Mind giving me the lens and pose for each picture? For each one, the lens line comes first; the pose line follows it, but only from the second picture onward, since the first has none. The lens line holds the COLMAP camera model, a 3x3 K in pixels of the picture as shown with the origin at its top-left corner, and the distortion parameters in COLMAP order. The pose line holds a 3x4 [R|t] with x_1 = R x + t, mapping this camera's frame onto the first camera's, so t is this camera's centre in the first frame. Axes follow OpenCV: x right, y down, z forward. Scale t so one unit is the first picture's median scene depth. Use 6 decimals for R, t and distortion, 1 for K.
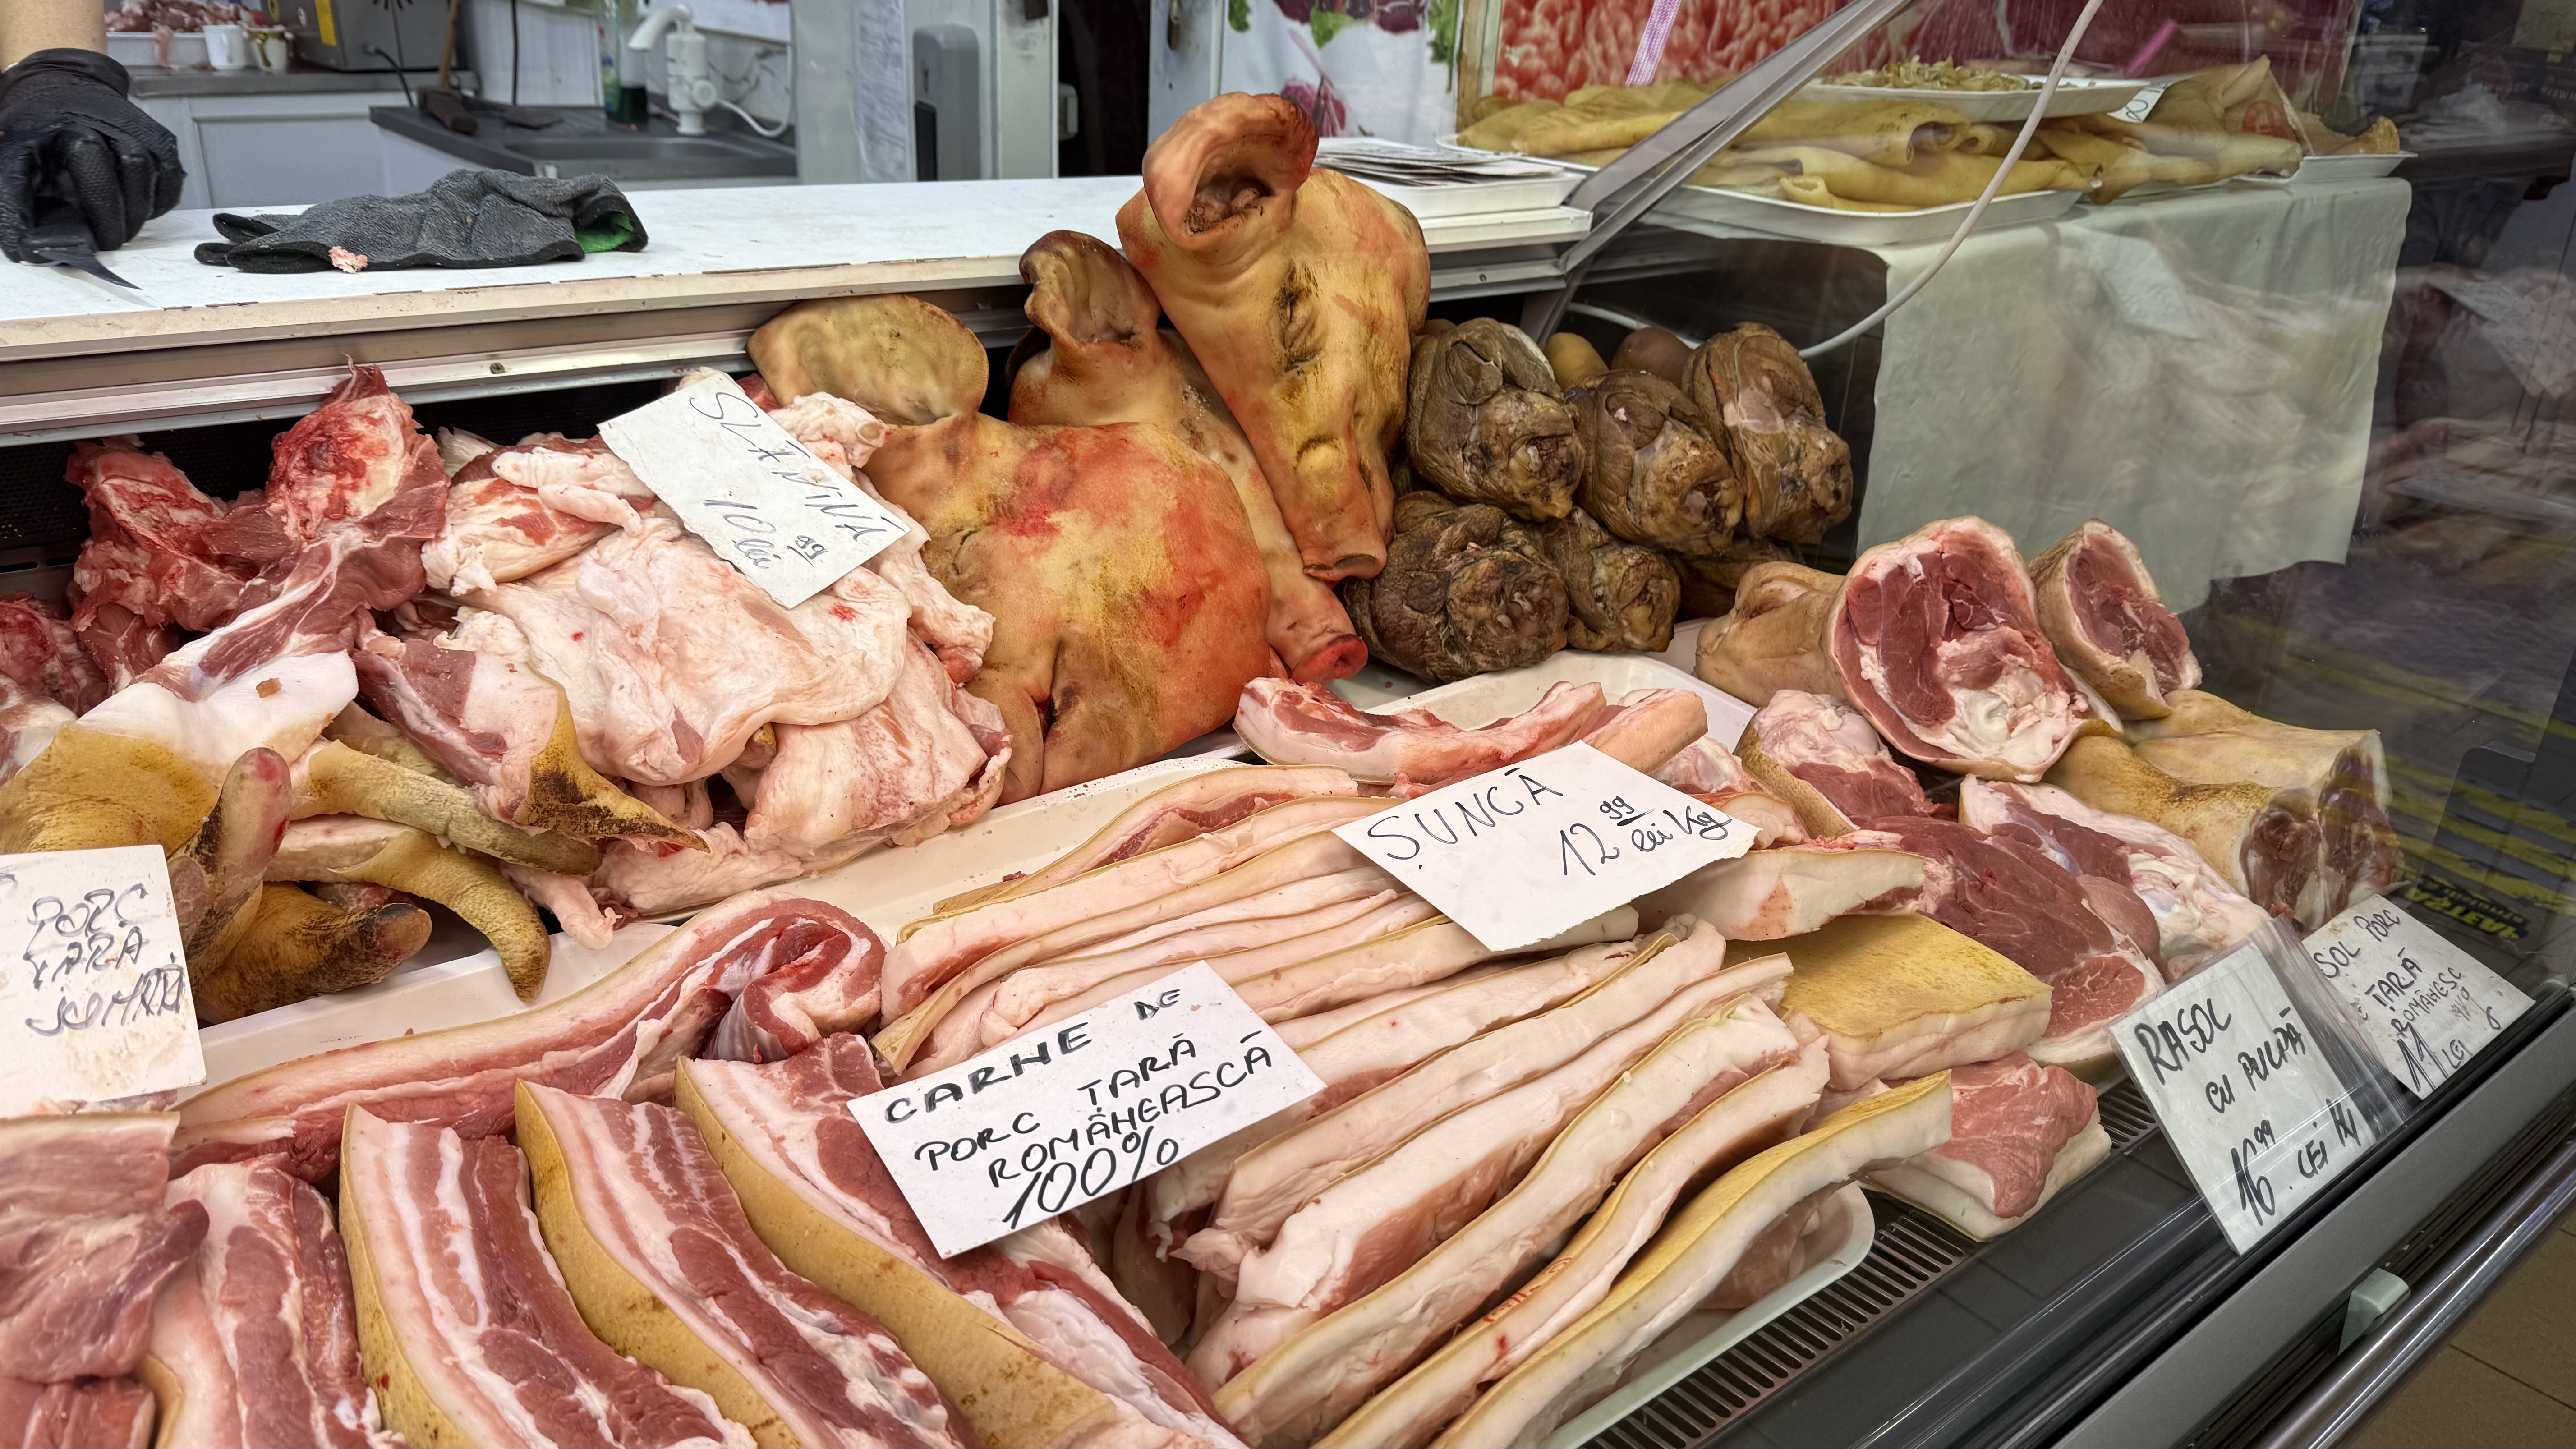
lens RADIAL K [[1803.6, 0, 1289.5], [0, 1803.6, 740.0], [0, 0, 1]] dist [0.119133, -0.235557]
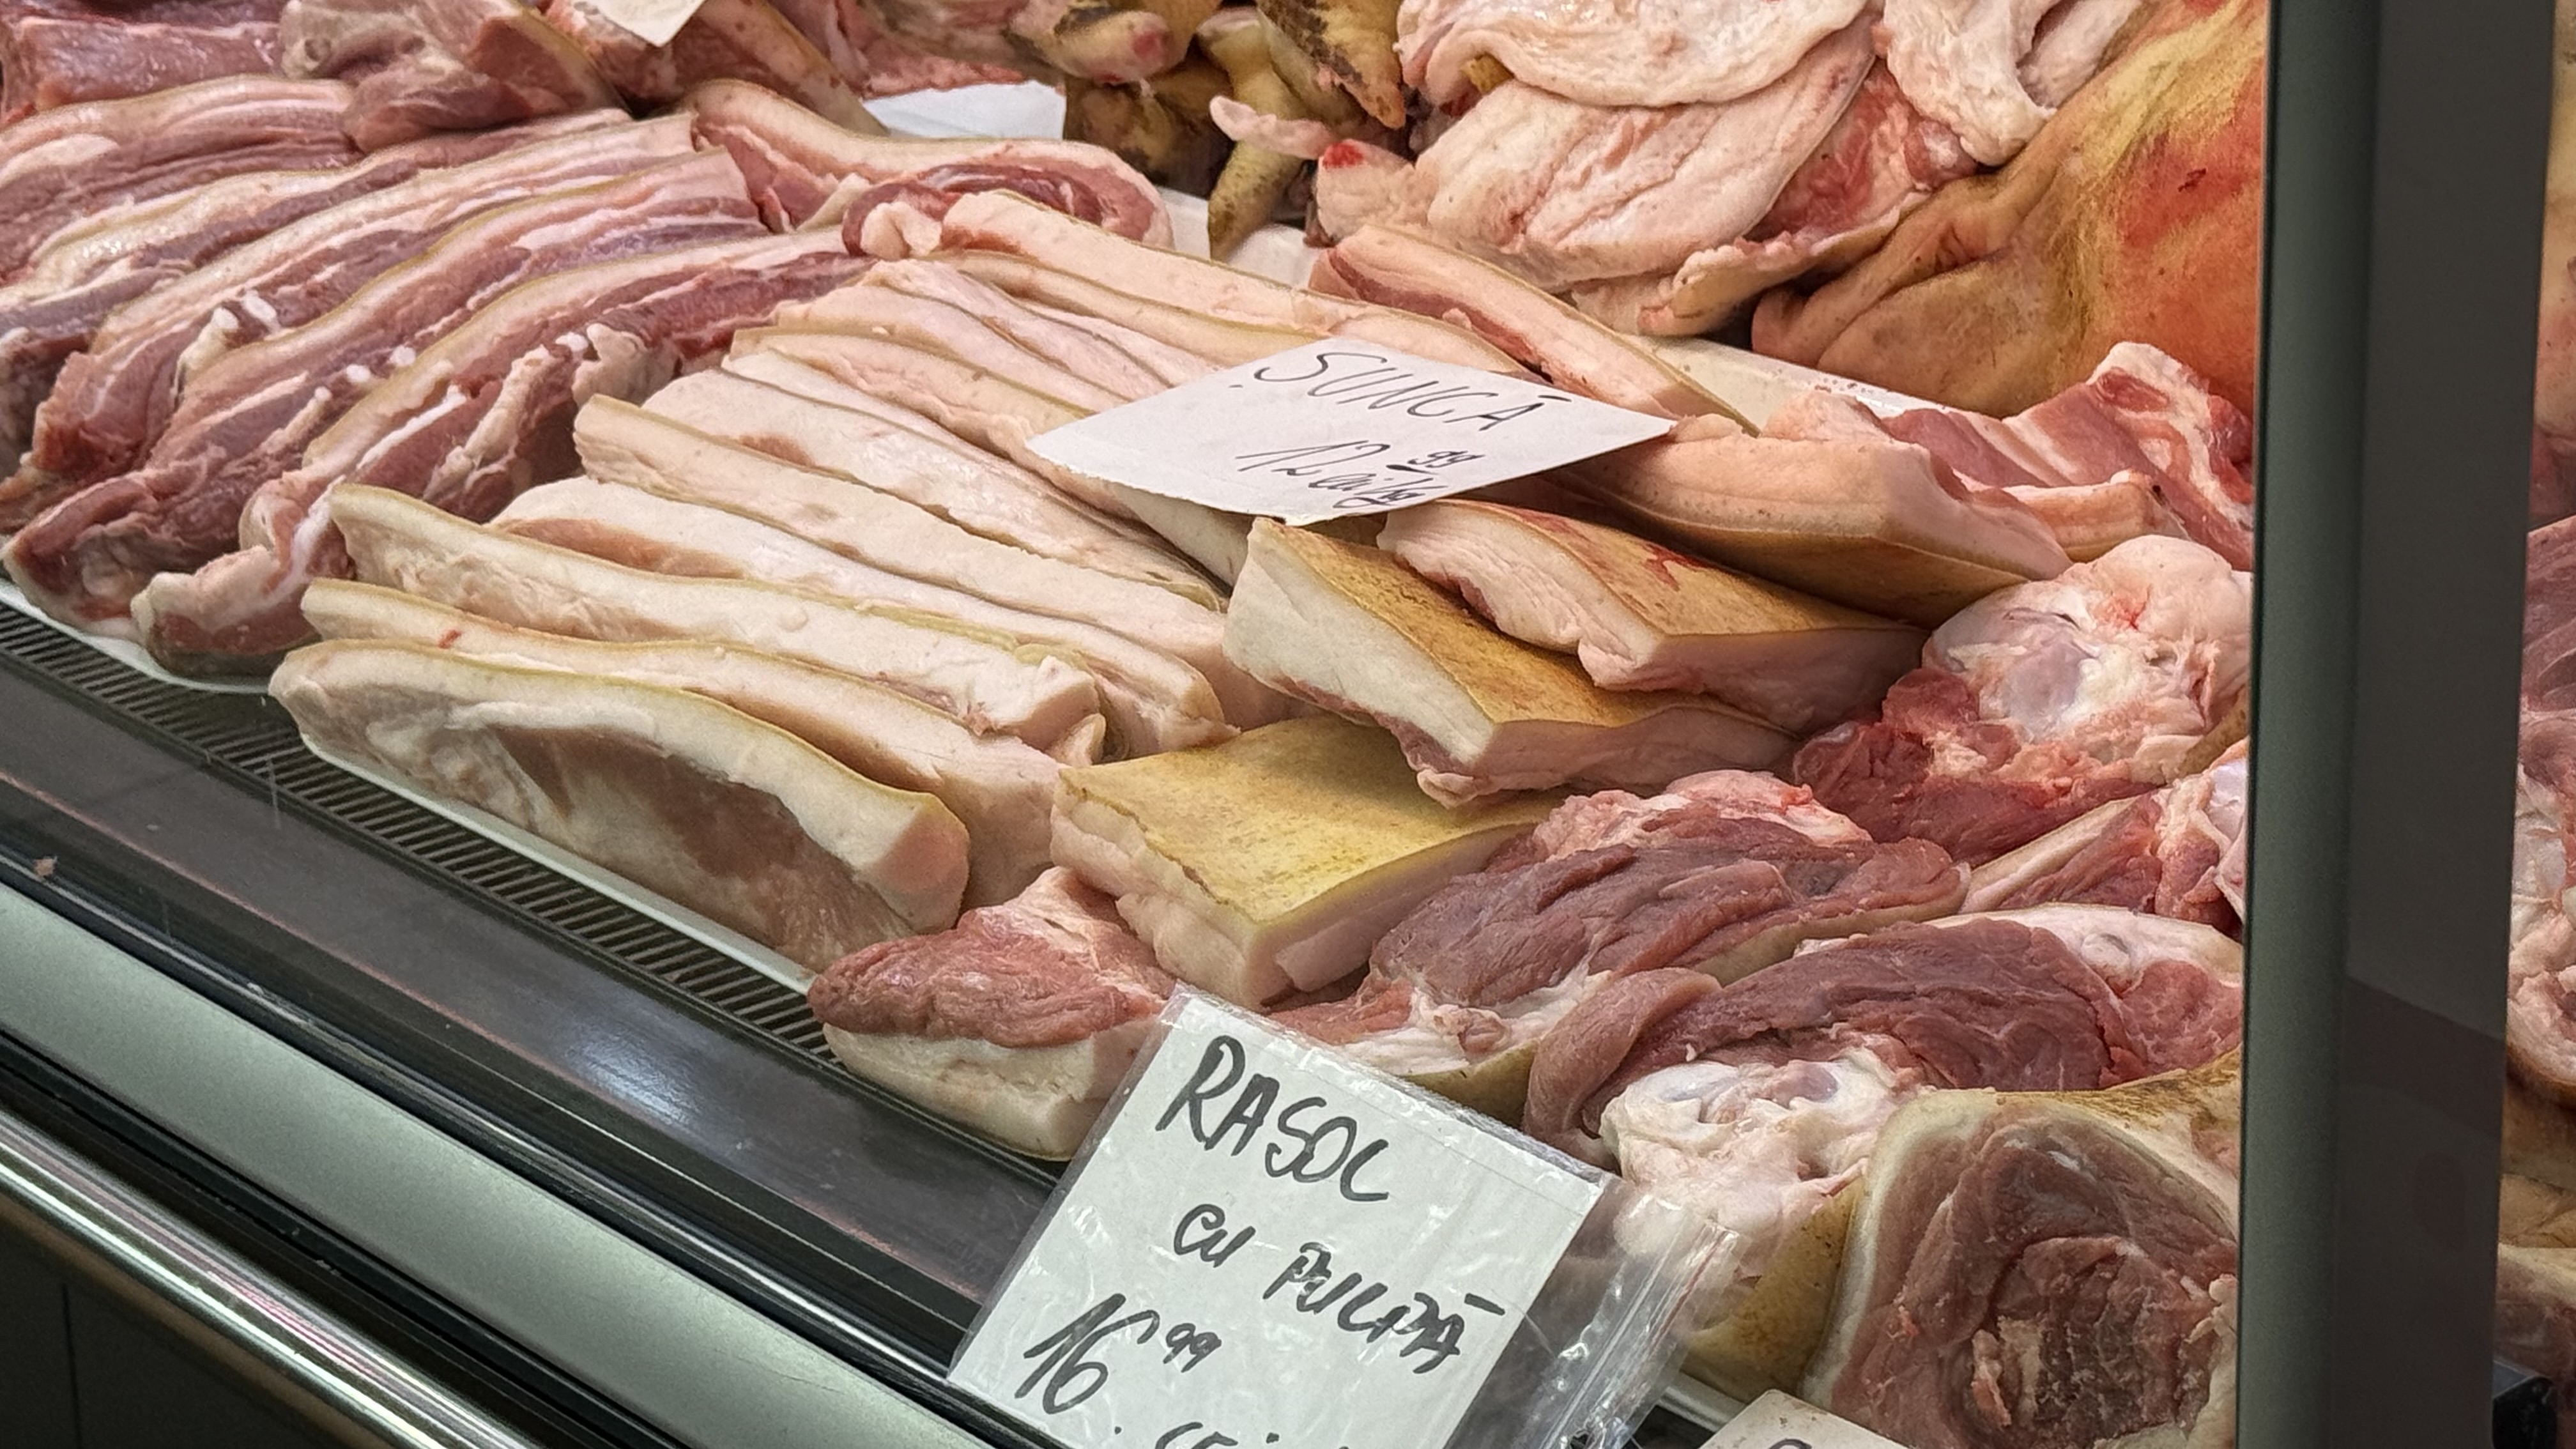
lens RADIAL K [[5402.5, 0, 1288.0], [0, 5402.5, 724.5], [0, 0, 1]] dist [0.118055, 0.029729]
pose [[0.027688, 0.314310, -0.948917, 1.426516], [-0.365583, 0.886702, 0.283035, -0.276539], [0.930367, 0.339071, 0.139457, 0.573415]]
